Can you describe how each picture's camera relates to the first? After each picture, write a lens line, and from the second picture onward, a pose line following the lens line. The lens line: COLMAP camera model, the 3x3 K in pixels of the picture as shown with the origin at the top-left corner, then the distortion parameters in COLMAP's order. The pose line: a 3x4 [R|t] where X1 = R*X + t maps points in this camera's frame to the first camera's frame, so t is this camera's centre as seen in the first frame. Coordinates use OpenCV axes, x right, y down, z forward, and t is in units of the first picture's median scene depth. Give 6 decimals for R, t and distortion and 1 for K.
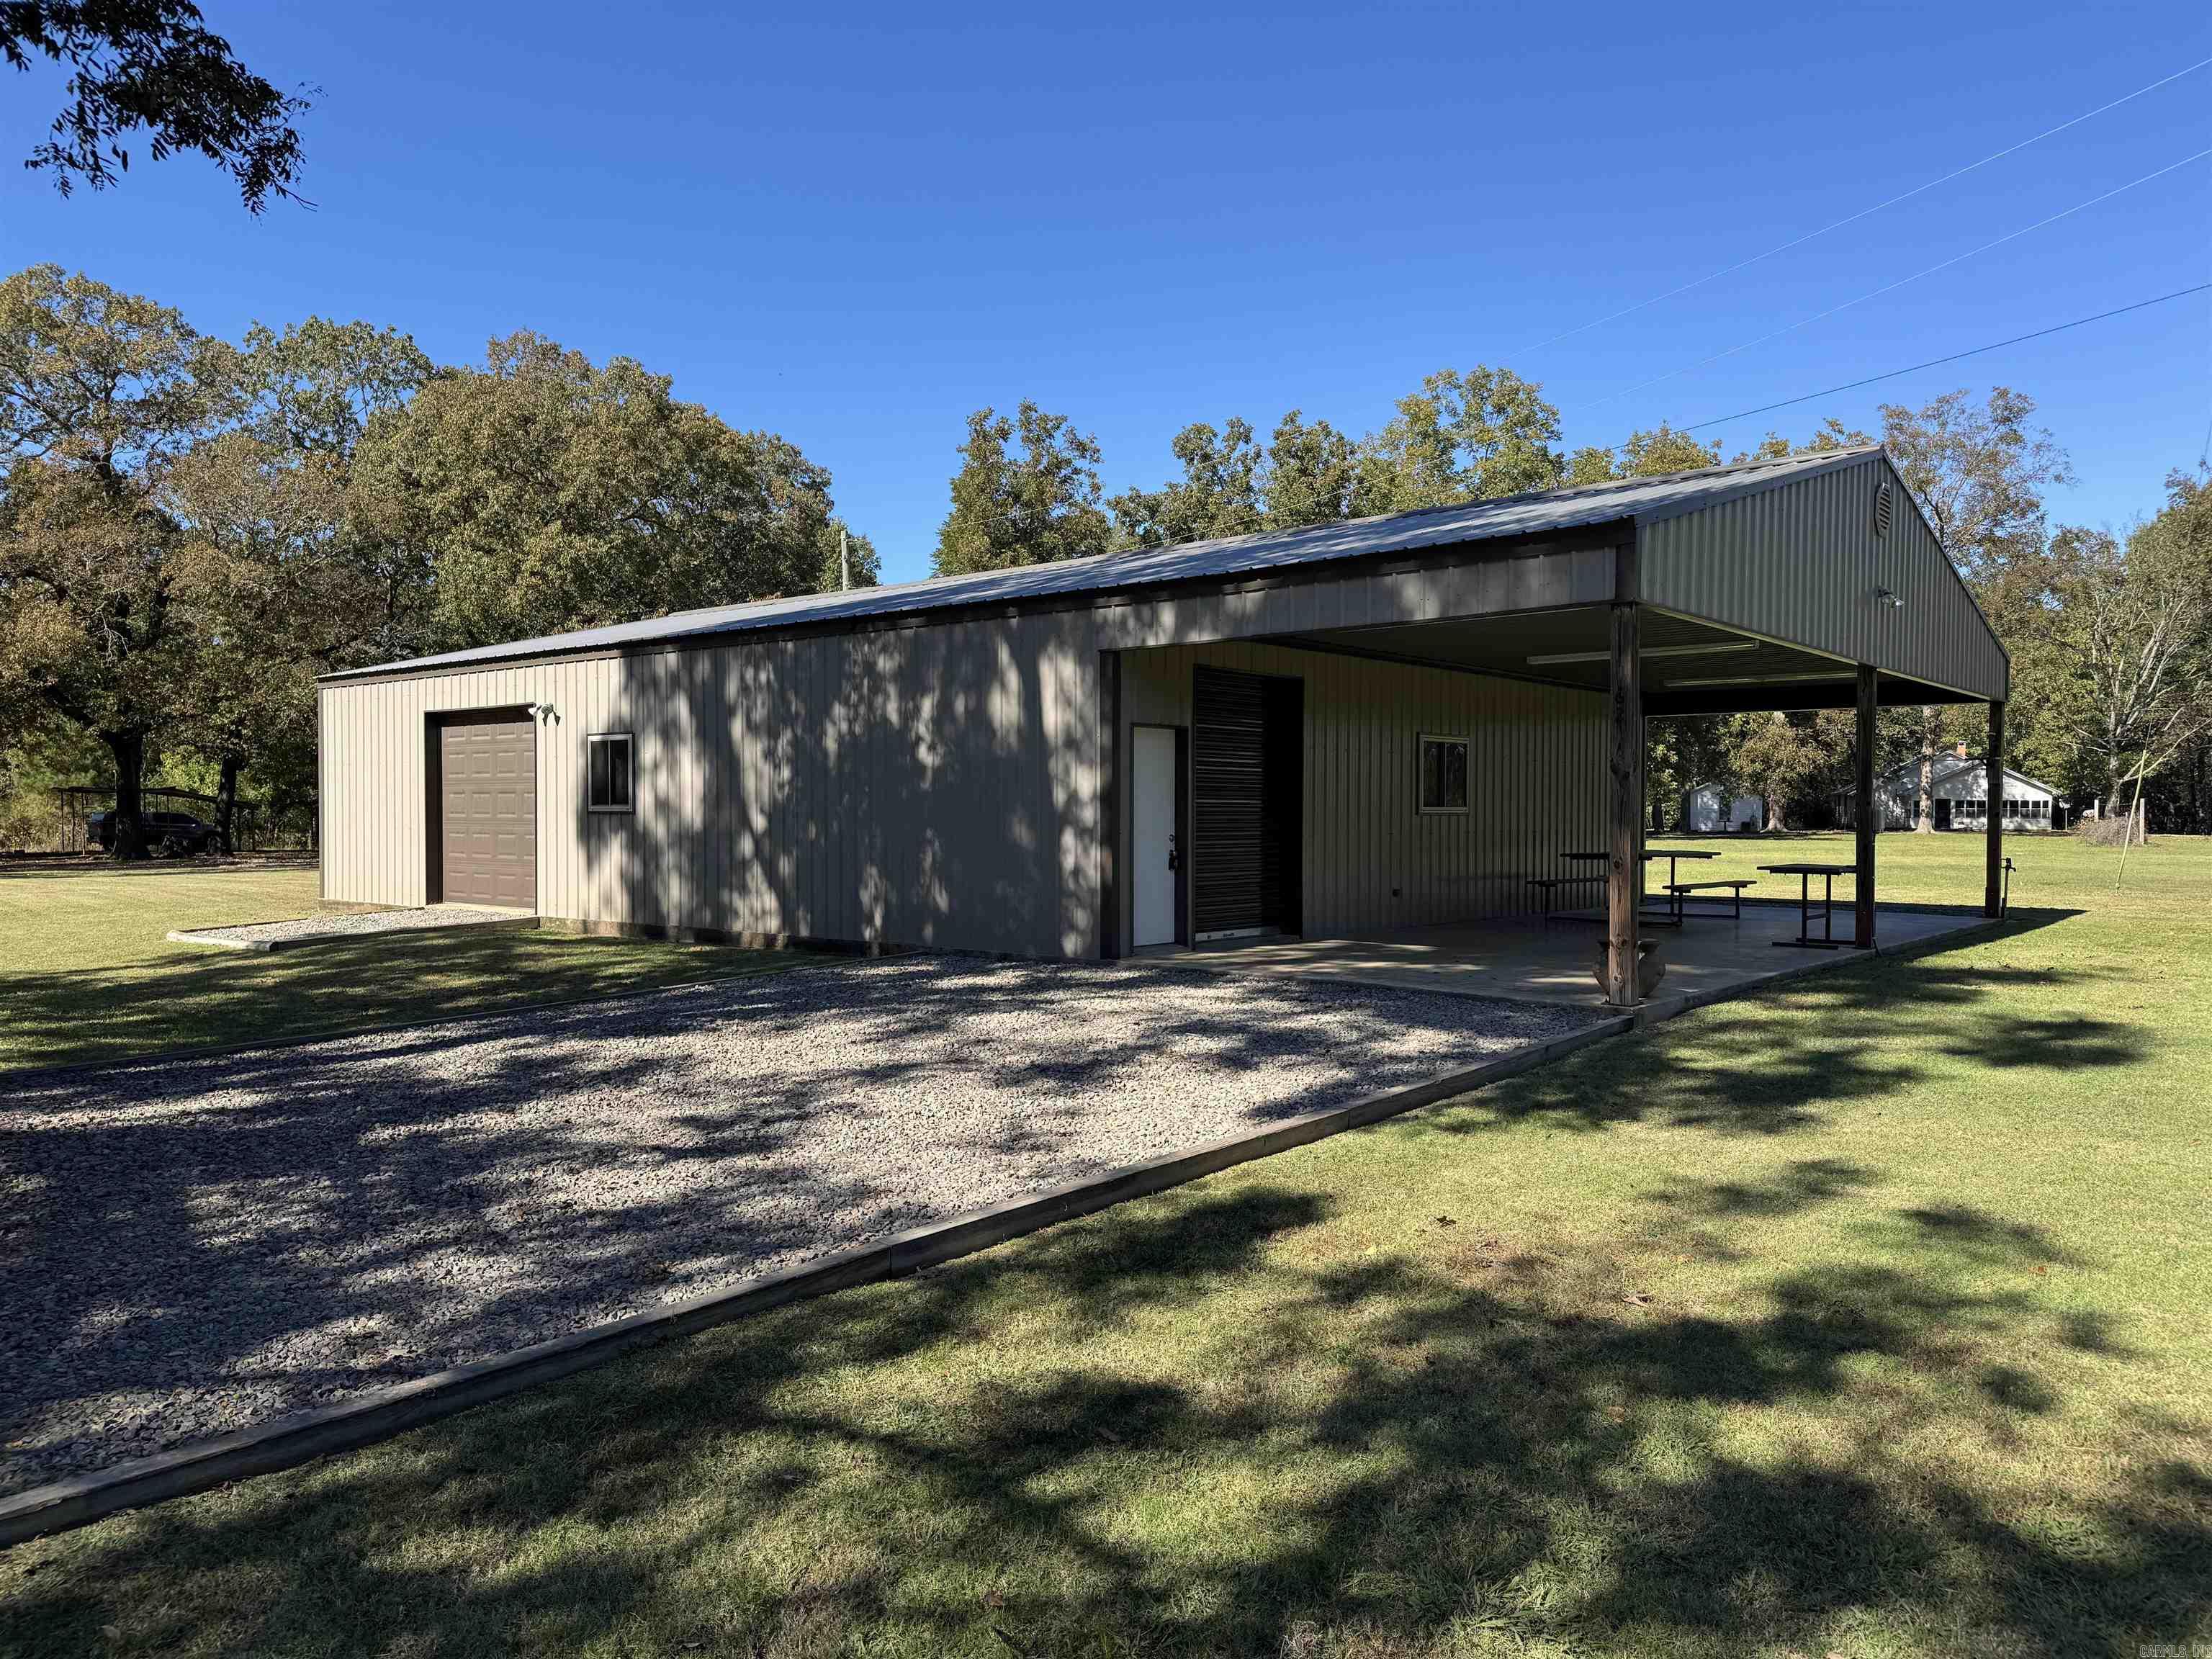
lens RADIAL K [[1544.6, 0, 1097.9], [0, 1544.6, 840.4], [0, 0, 1]] dist [0.002465, -0.001308]
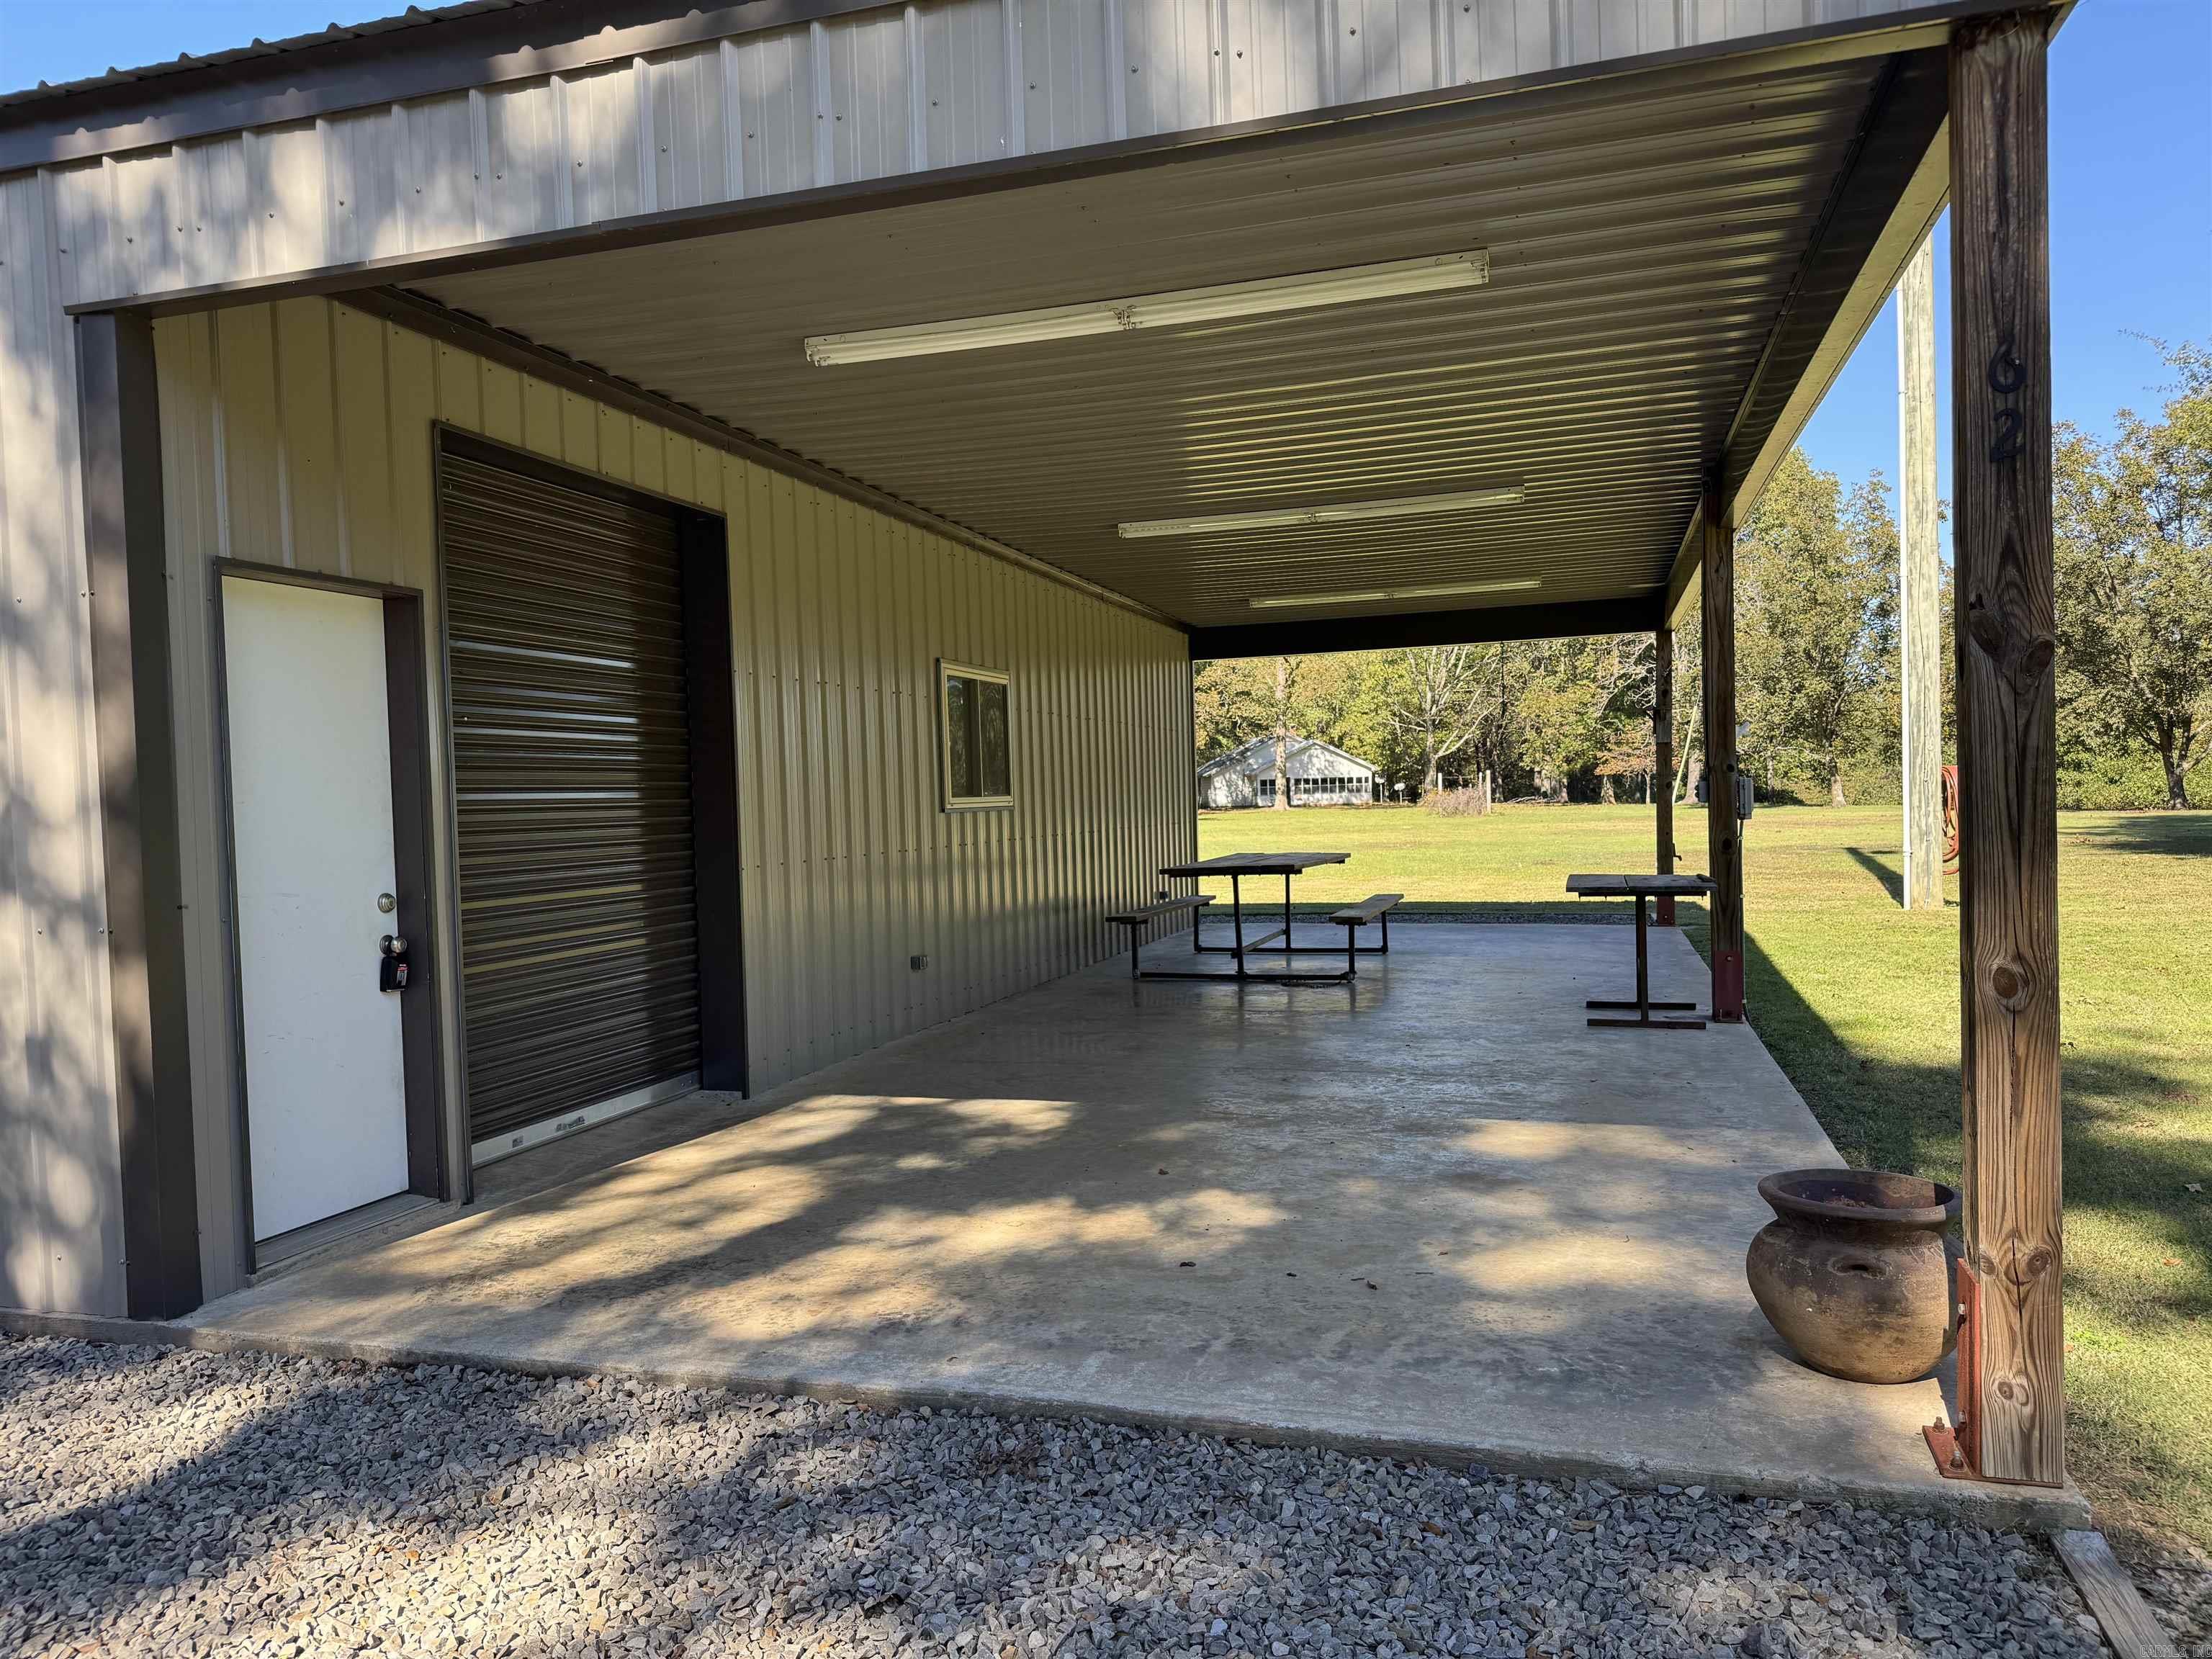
lens RADIAL K [[1541.1, 0, 1112.3], [0, 1541.1, 811.9], [0, 0, 1]] dist [0.072239, -0.078572]
pose [[0.913929, -0.034264, 0.404426, 0.046714], [0.039989, 0.999184, -0.005715, -0.011438], [-0.403900, 0.021395, 0.914553, 0.501811]]
